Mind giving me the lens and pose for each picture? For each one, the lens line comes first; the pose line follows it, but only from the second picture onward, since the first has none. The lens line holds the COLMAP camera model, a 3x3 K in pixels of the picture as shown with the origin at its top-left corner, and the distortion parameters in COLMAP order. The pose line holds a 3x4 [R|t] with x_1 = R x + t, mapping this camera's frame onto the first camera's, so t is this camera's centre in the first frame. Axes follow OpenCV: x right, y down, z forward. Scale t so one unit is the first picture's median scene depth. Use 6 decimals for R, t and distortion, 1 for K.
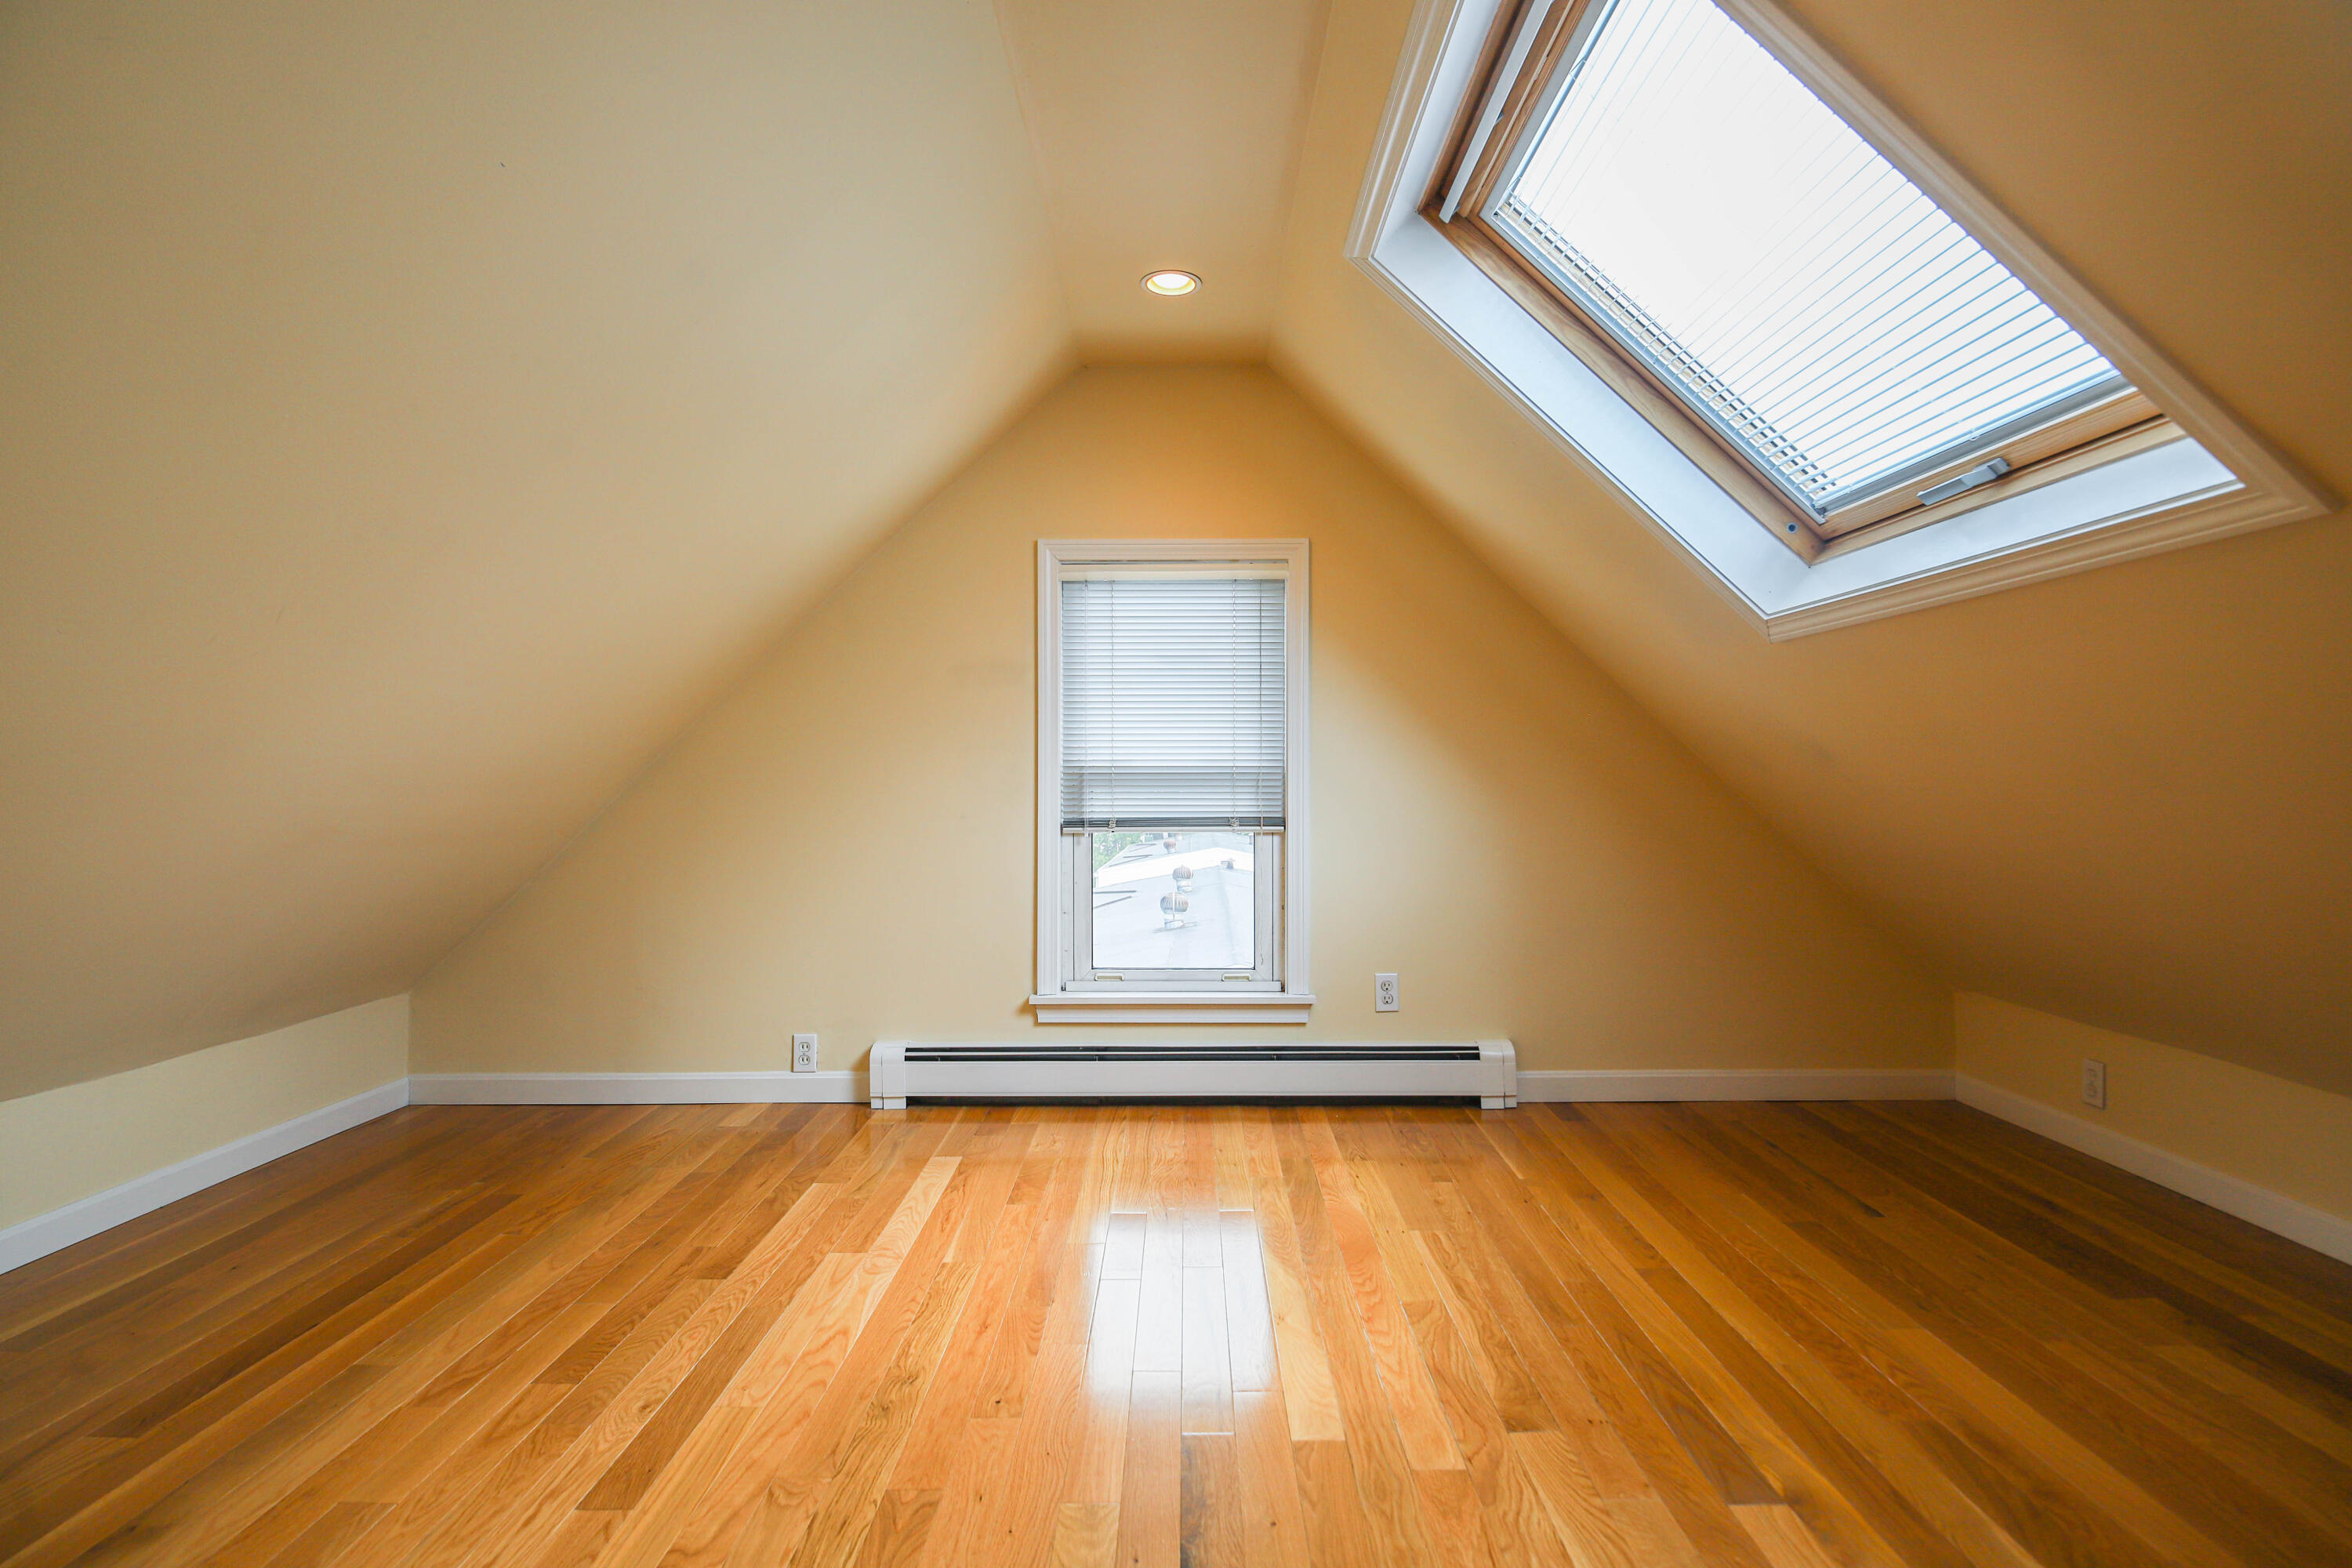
lens RADIAL K [[1139.5, 0, 1181.6], [0, 1139.5, 773.1], [0, 0, 1]] dist [0.000879, -0.003972]
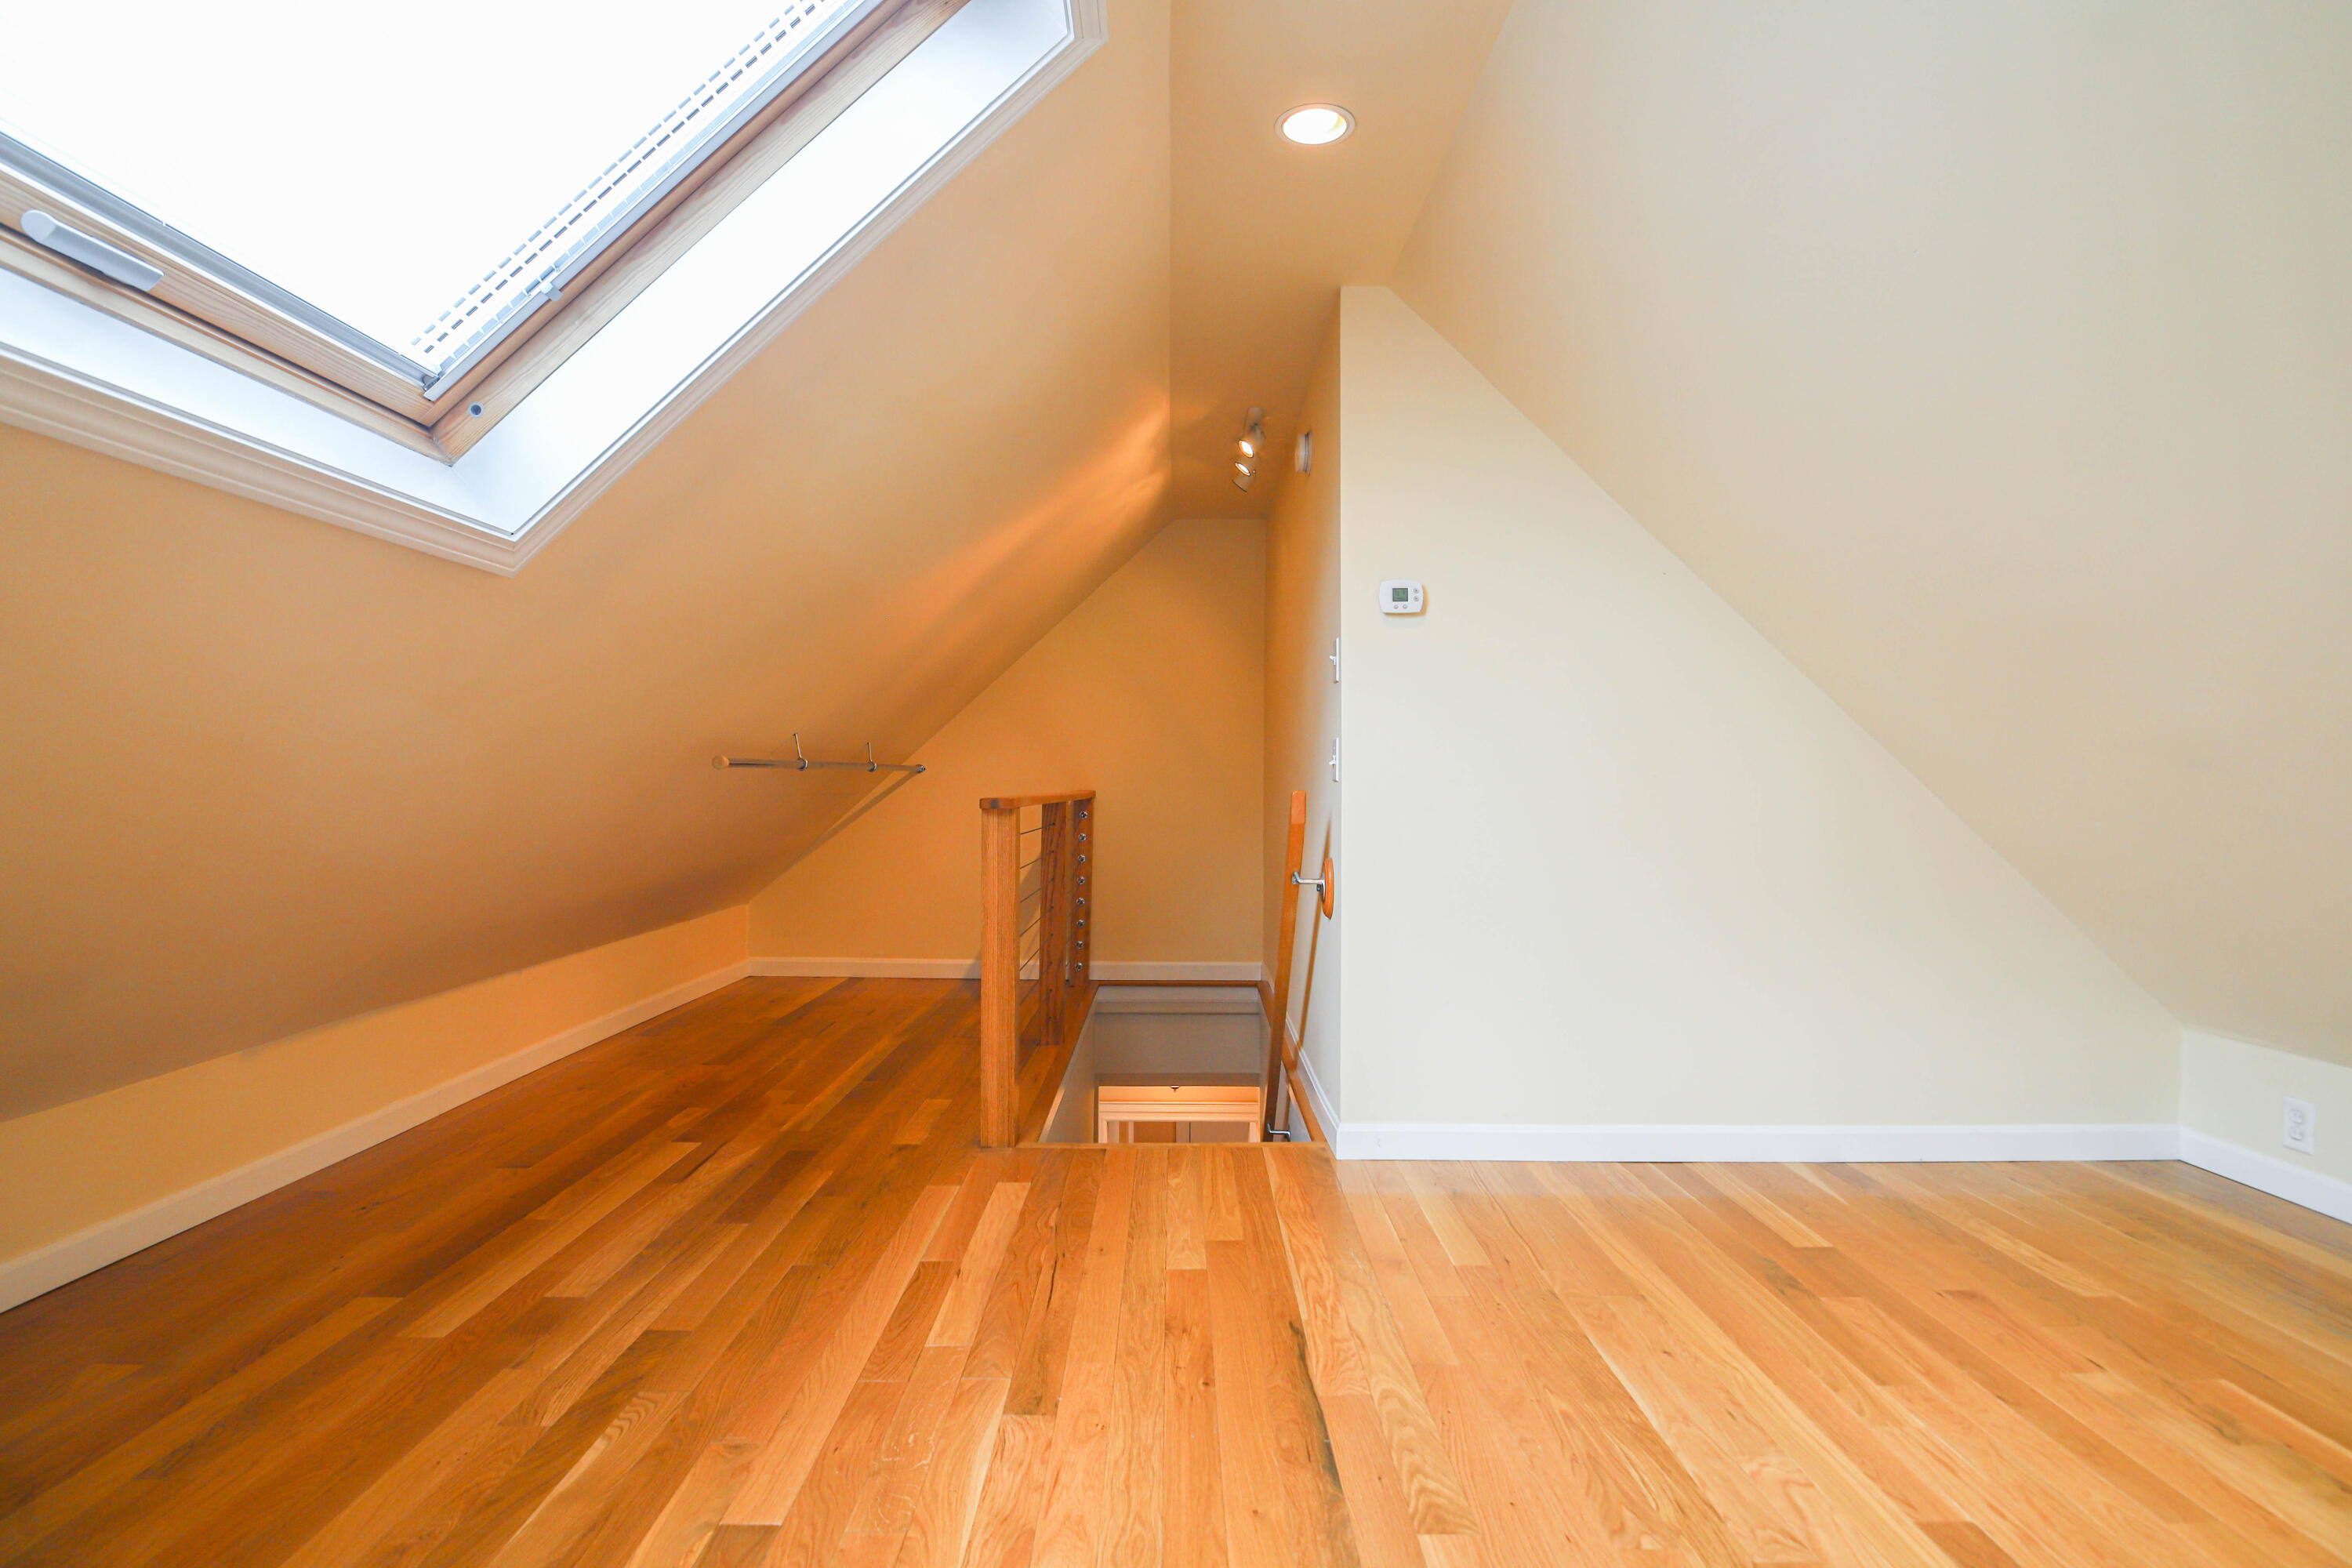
lens RADIAL K [[1146.0, 0, 1193.9], [0, 1146.0, 776.6], [0, 0, 1]] dist [-0.000843, -0.000807]
pose [[-0.999730, -0.000910, -0.023201, 0.070577], [-0.000657, 0.999940, -0.010921, 0.009688], [0.023209, -0.010903, -0.999671, 0.895716]]
